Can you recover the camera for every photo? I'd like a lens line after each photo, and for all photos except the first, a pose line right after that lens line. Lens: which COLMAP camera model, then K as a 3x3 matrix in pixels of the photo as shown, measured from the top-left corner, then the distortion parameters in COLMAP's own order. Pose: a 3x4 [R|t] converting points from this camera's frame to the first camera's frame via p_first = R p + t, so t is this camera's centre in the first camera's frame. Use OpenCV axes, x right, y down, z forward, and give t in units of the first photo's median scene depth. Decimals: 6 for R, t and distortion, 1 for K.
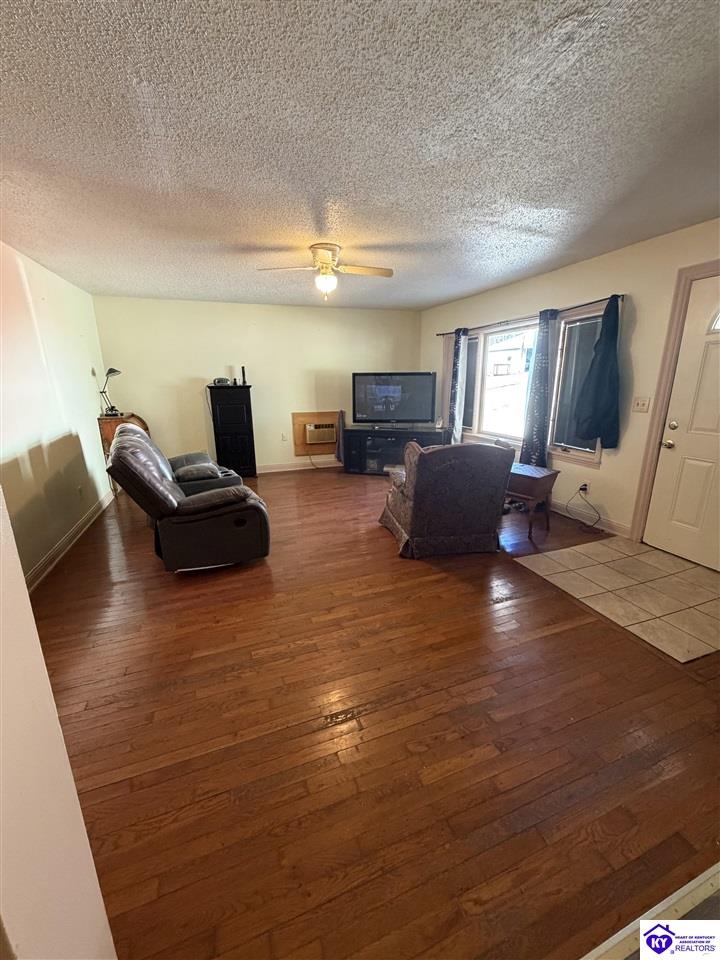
lens RADIAL K [[381.3, 0, 362.1], [0, 381.3, 478.2], [0, 0, 1]] dist [-0.000215, 0.000209]
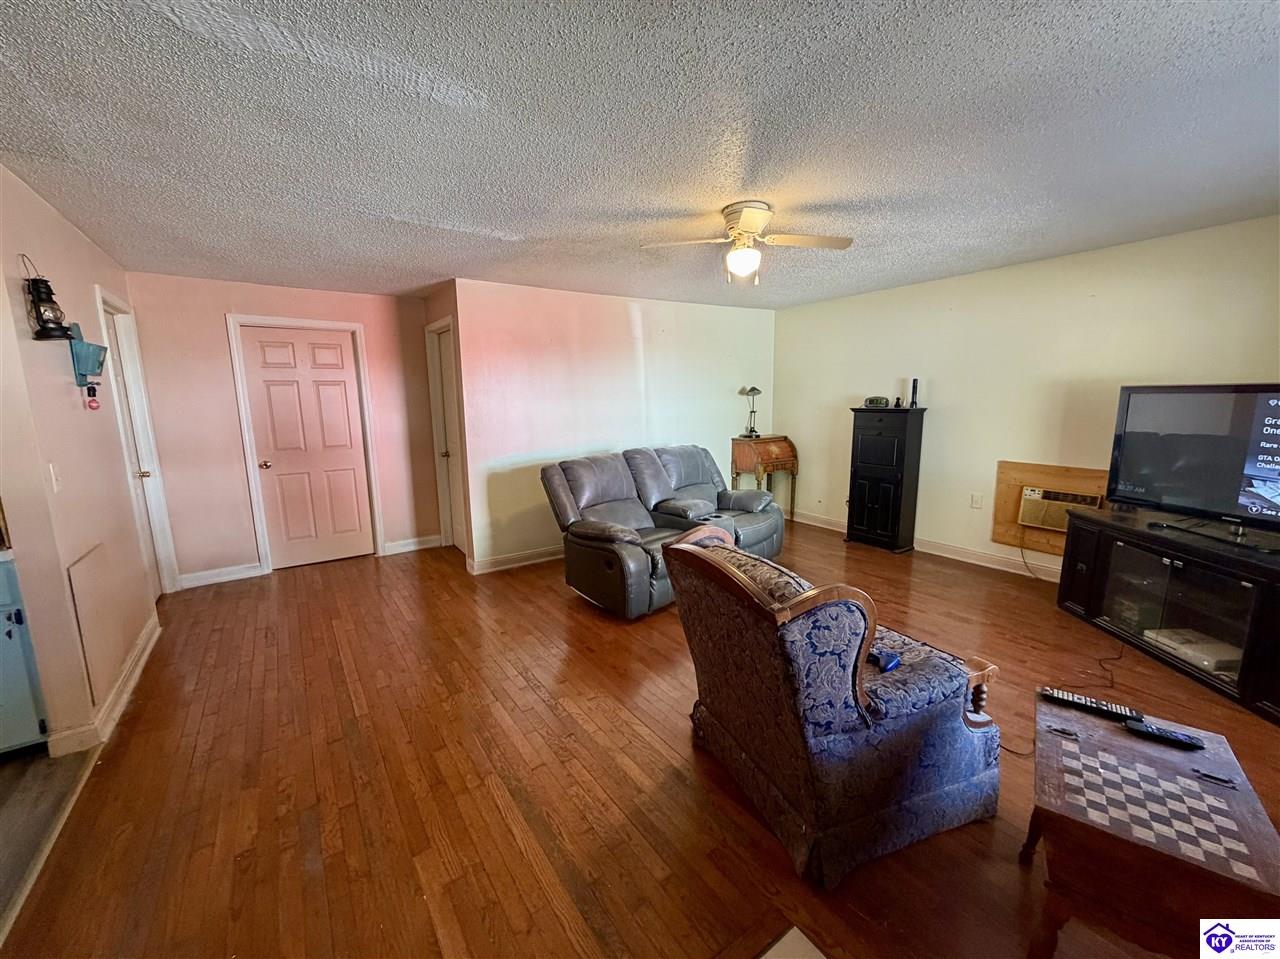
lens RADIAL K [[508.4, 0, 637.7], [0, 508.4, 480.0], [0, 0, 1]] dist [-0.000215, 0.000209]
pose [[0.245339, 0.160722, -0.956022, 0.412628], [-0.234799, 0.966651, 0.102254, -0.109455], [0.940573, 0.199386, 0.274894, 0.368855]]
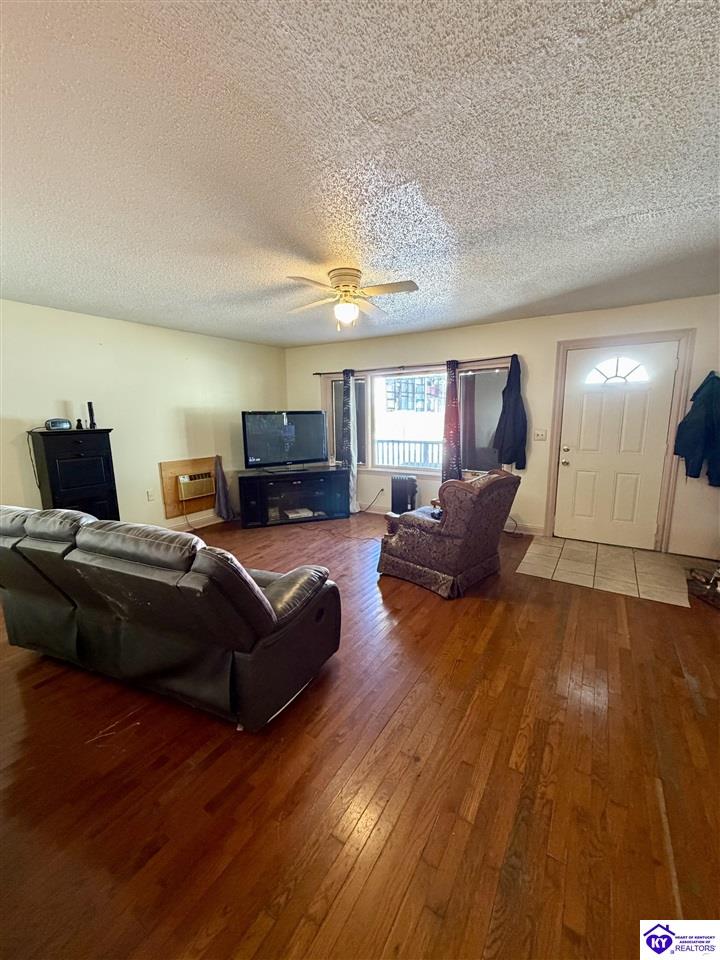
lens RADIAL K [[381.3, 0, 362.1], [0, 381.3, 478.2], [0, 0, 1]] dist [-0.000215, 0.000209]
pose [[0.796985, -0.103859, 0.595003, -0.346941], [0.159110, 0.986412, -0.040943, -0.051210], [-0.582666, 0.127302, 0.802680, 0.178098]]
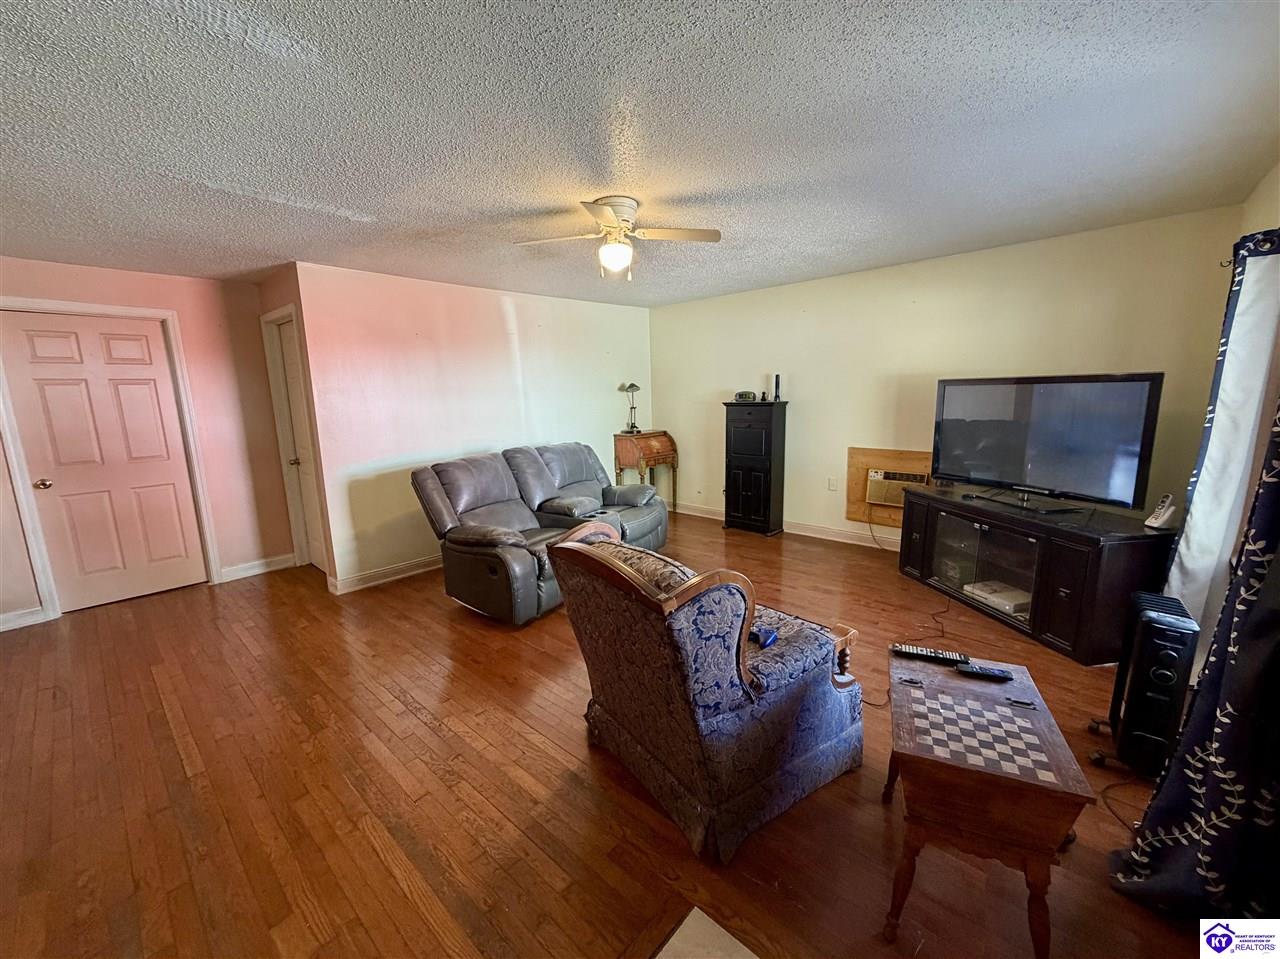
lens RADIAL K [[508.4, 0, 637.7], [0, 508.4, 480.0], [0, 0, 1]] dist [-0.000215, 0.000209]
pose [[0.459197, 0.146440, -0.876181, 0.406790], [-0.204677, 0.977223, 0.056059, -0.107872], [0.864434, 0.153592, 0.478710, 0.373959]]
